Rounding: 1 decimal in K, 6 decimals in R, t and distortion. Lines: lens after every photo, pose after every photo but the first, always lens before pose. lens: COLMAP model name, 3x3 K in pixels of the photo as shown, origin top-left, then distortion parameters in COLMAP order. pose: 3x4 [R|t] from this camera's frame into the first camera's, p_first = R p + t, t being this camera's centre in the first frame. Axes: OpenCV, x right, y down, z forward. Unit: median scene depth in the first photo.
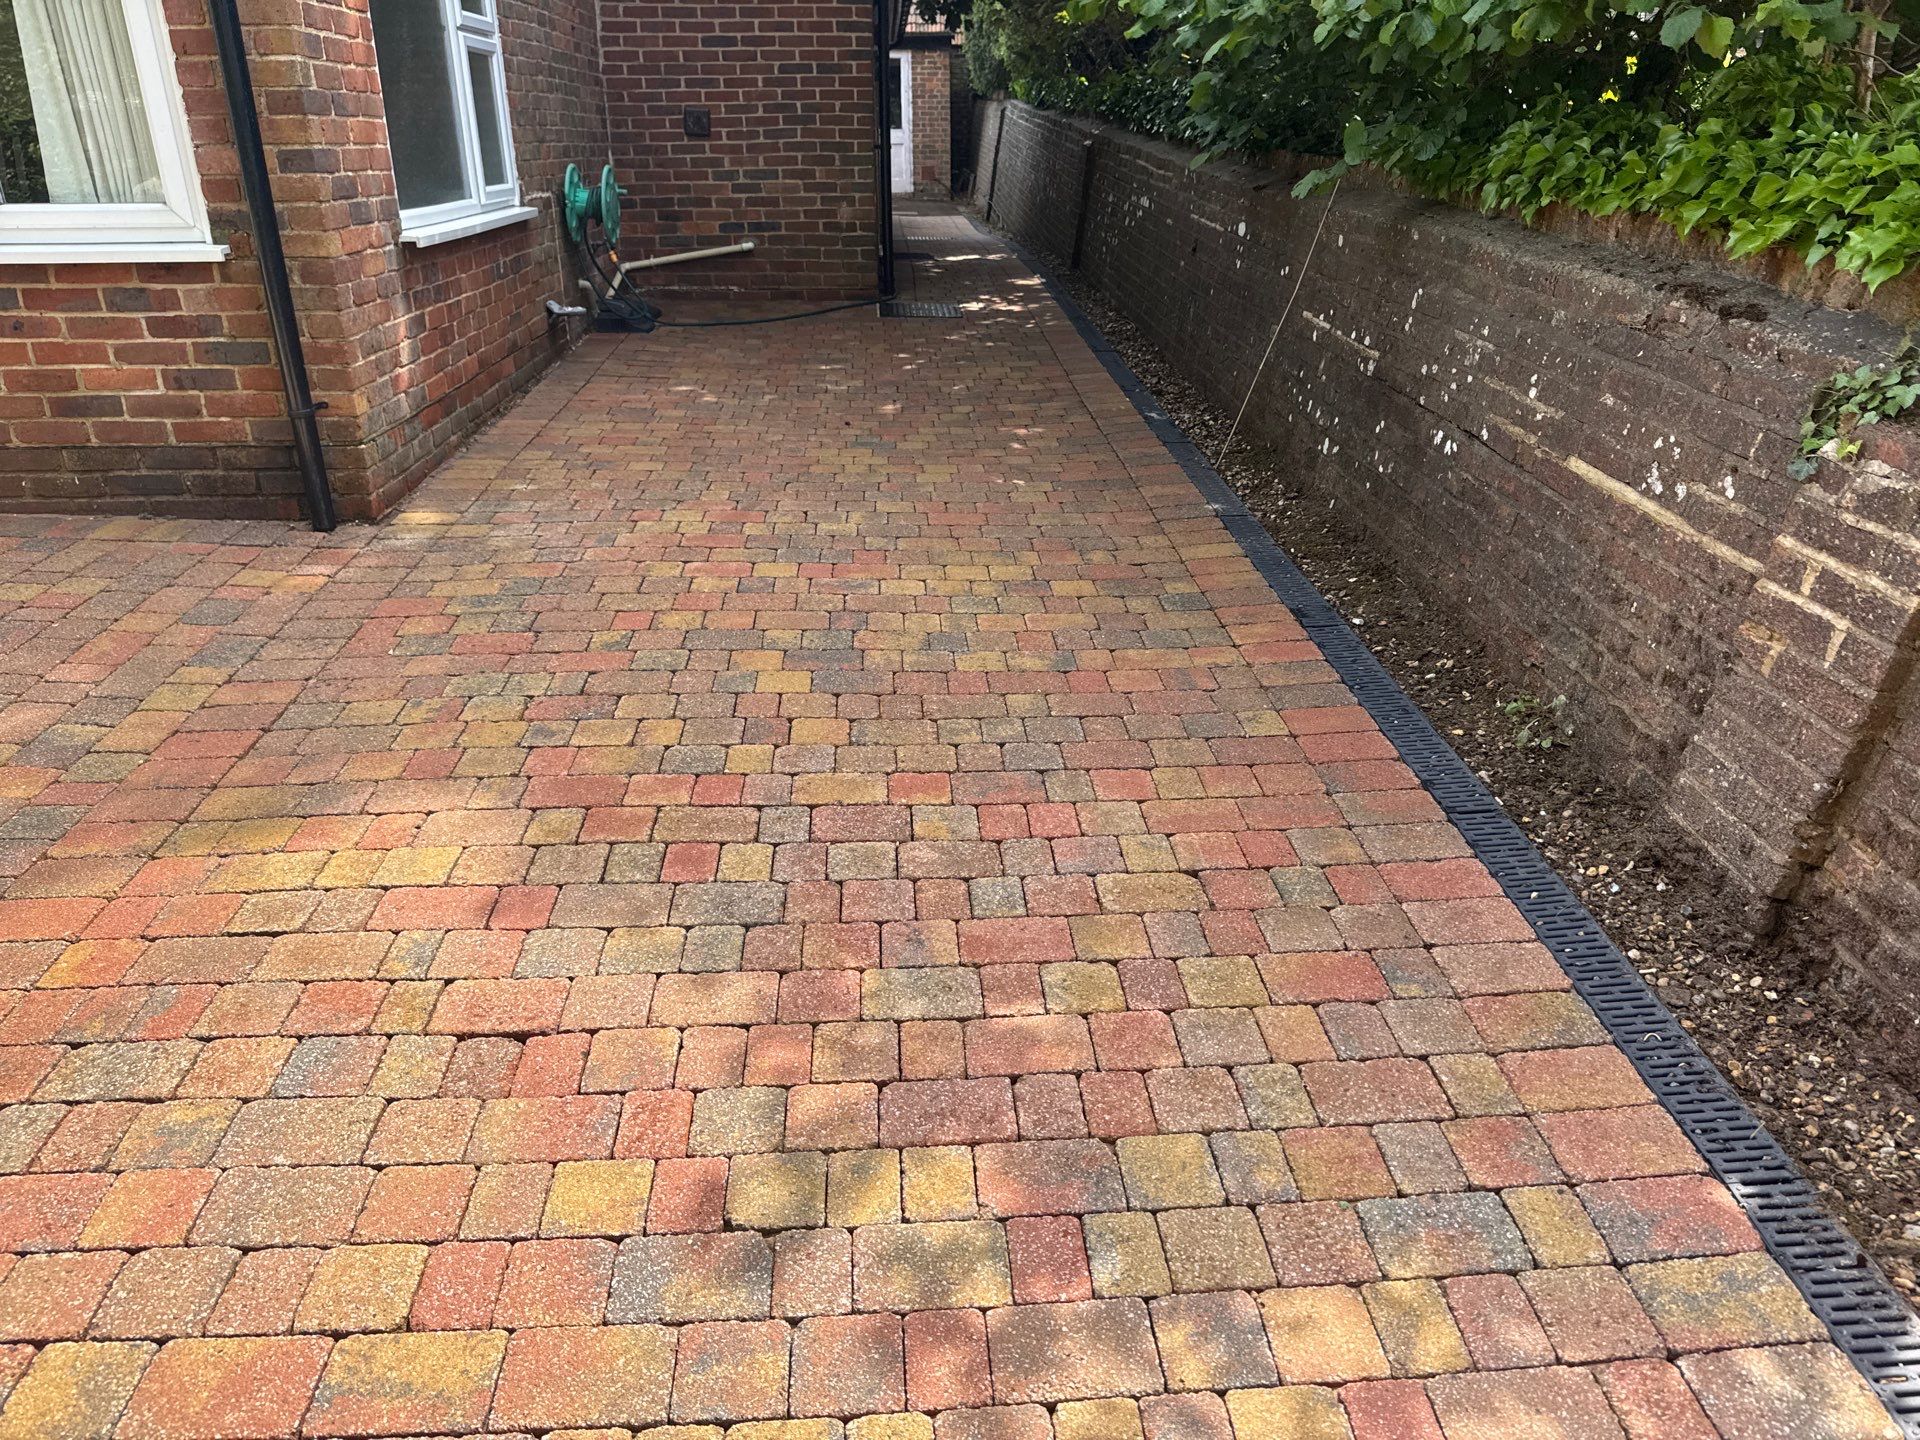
lens RADIAL K [[1335.6, 0, 971.5], [0, 1335.6, 729.2], [0, 0, 1]] dist [0.050693, -0.062448]
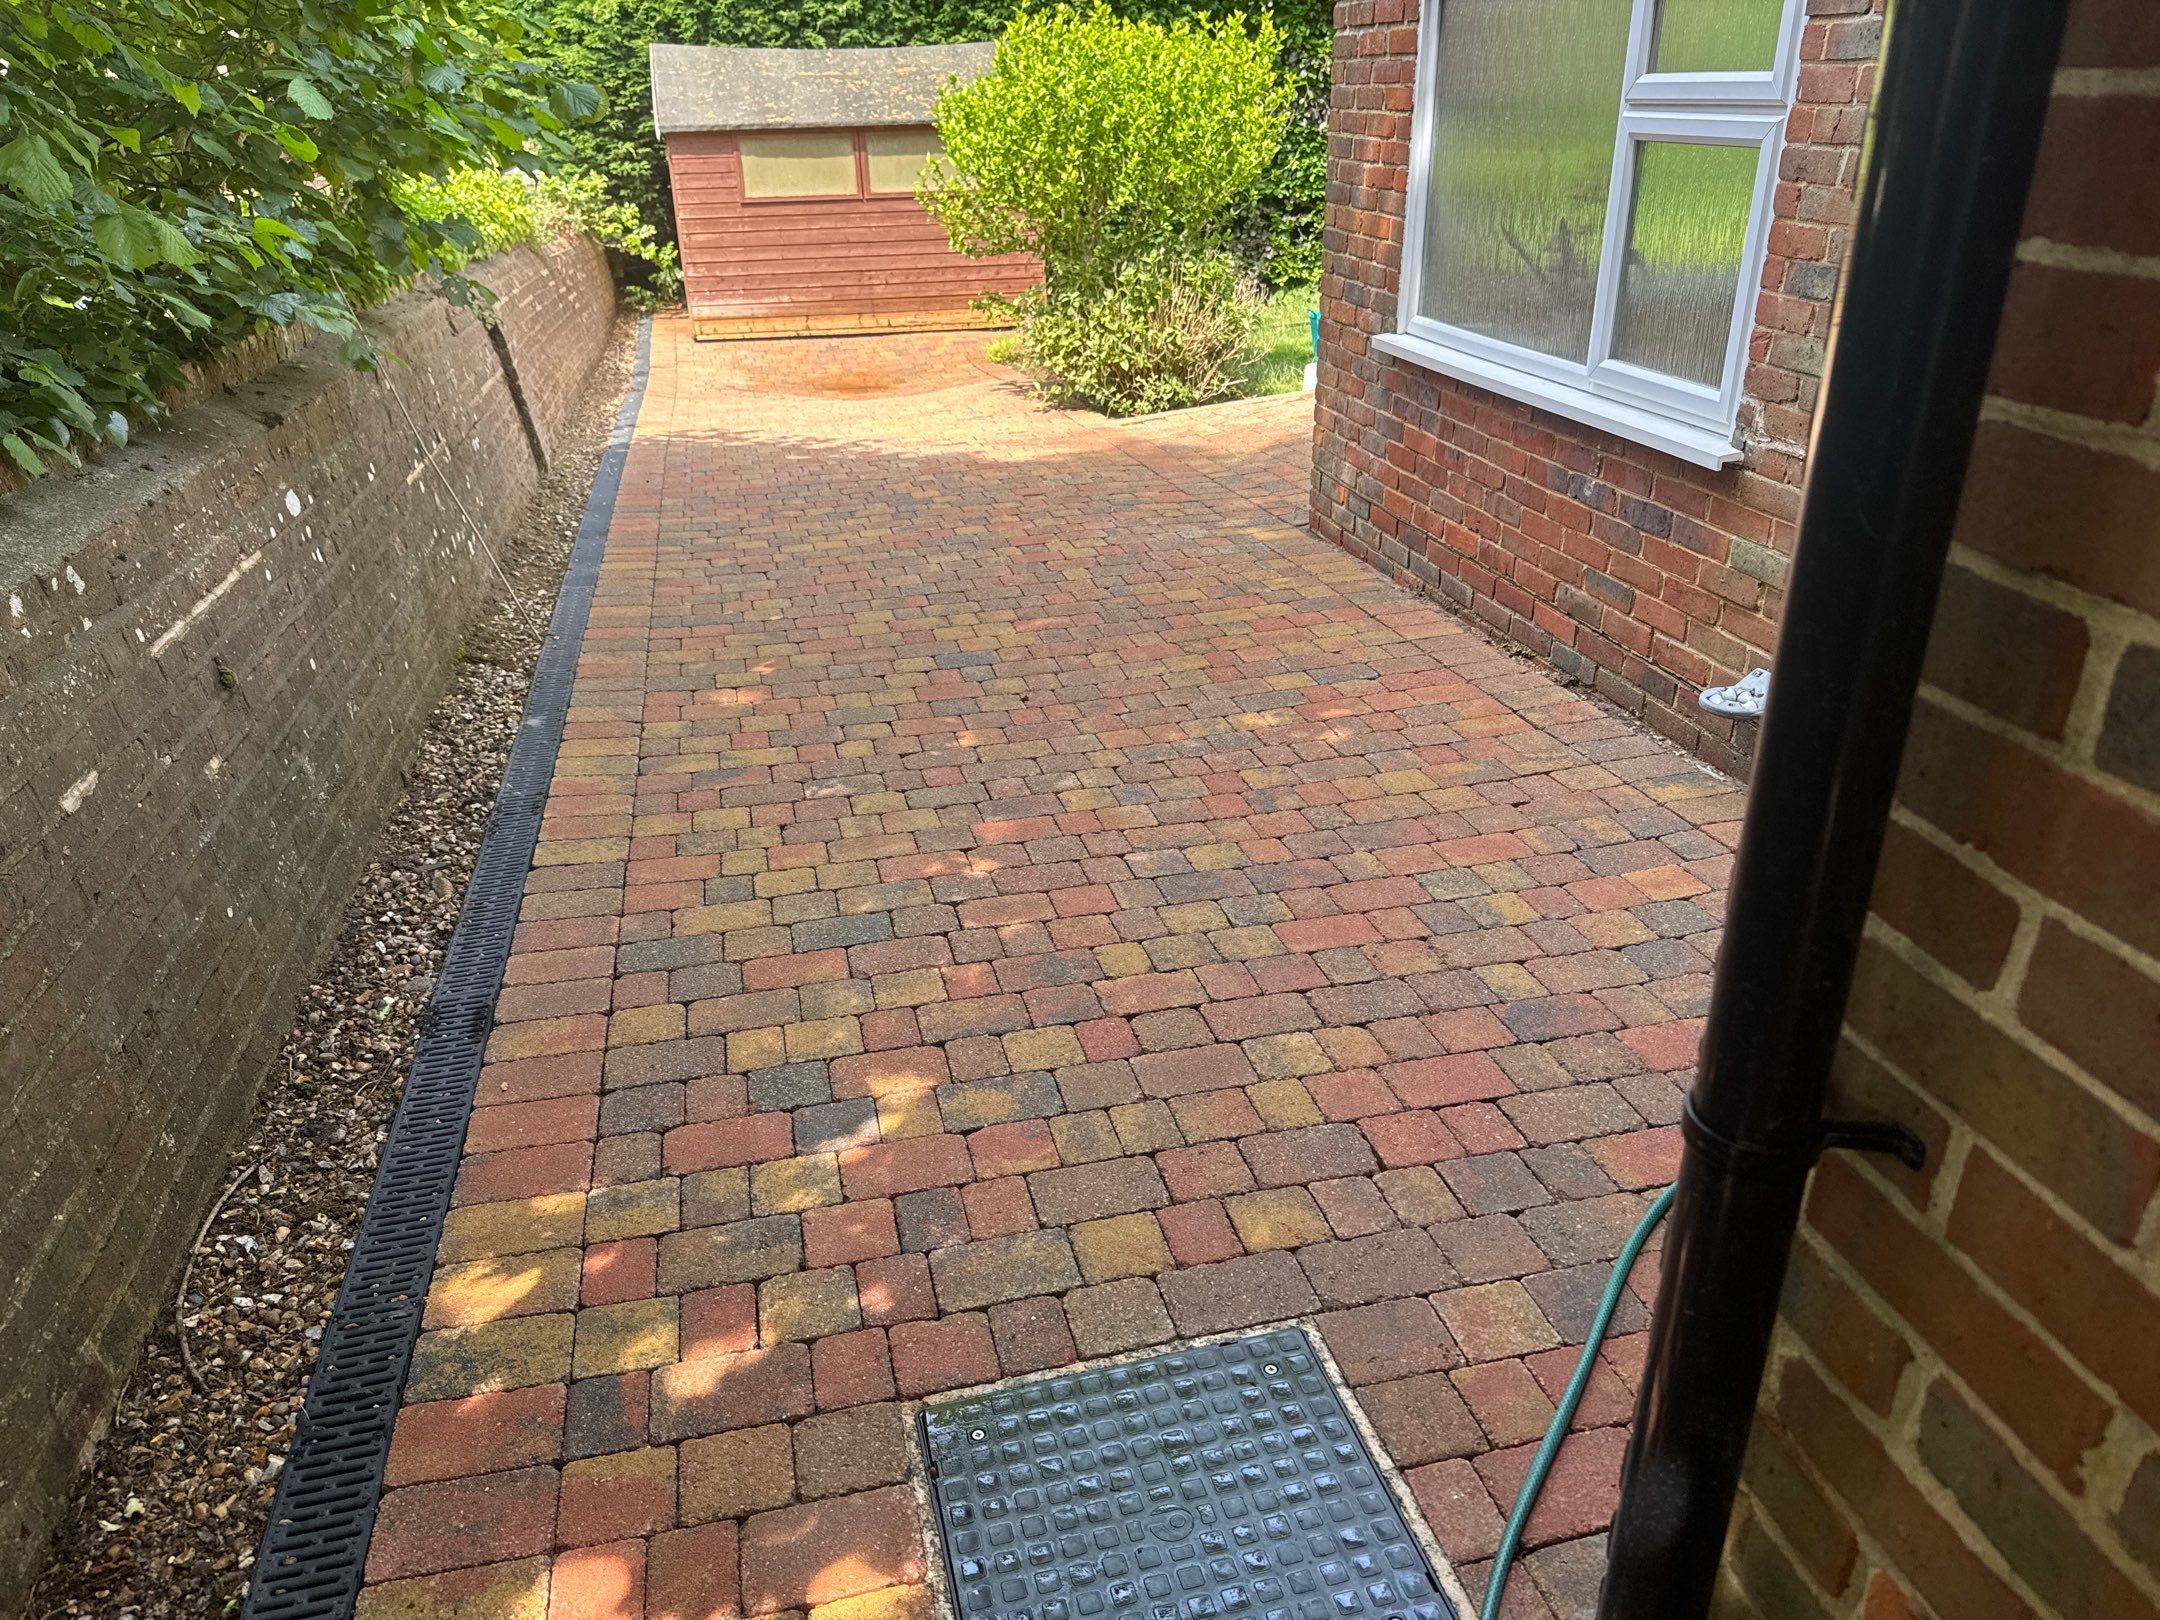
lens RADIAL K [[1502.5, 0, 1078.7], [0, 1502.5, 805.7], [0, 0, 1]] dist [0.050693, -0.062448]
pose [[-0.986191, 0.085644, -0.141751, -0.012719], [-0.052380, 0.650673, 0.757549, -1.026246], [0.157113, 0.754513, -0.637202, 2.046180]]
